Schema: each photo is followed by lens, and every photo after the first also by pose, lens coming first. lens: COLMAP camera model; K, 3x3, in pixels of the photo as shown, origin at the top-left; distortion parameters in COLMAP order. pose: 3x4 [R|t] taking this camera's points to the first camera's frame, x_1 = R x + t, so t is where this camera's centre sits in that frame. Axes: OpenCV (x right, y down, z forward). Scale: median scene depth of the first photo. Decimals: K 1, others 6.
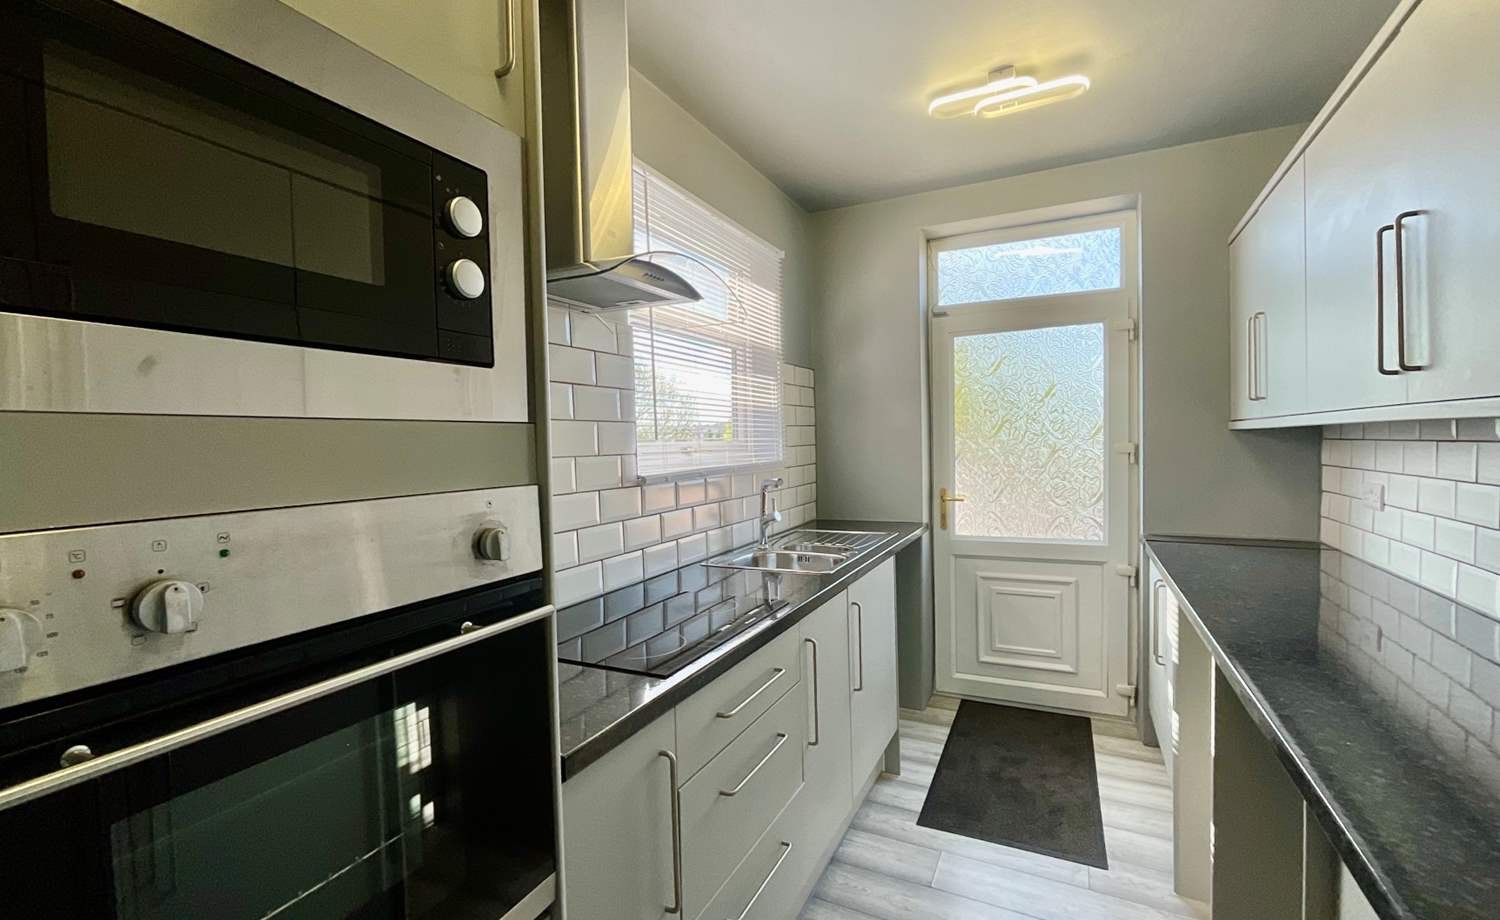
lens RADIAL K [[640.0, 0, 738.1], [0, 640.0, 462.8], [0, 0, 1]] dist [-0.014523, 0.015294]
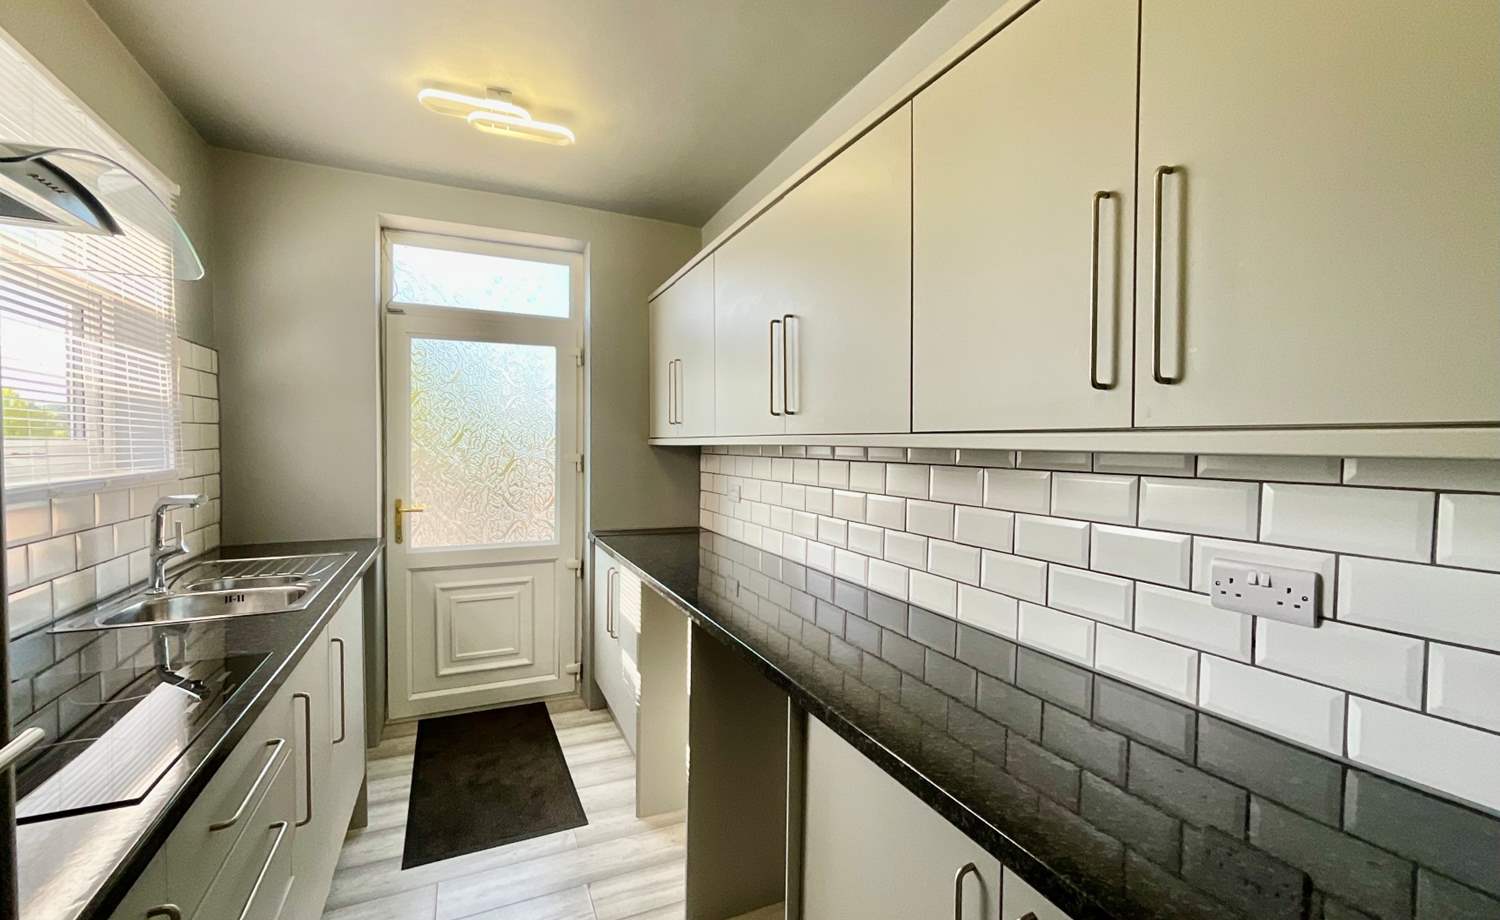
lens RADIAL K [[640.0, 0, 738.1], [0, 640.0, 462.8], [0, 0, 1]] dist [-0.014523, 0.015294]
pose [[0.634262, 0.004165, 0.773107, -0.103705], [0.003266, 0.999962, -0.008067, -0.004386], [-0.773112, 0.007642, 0.634224, 0.039128]]
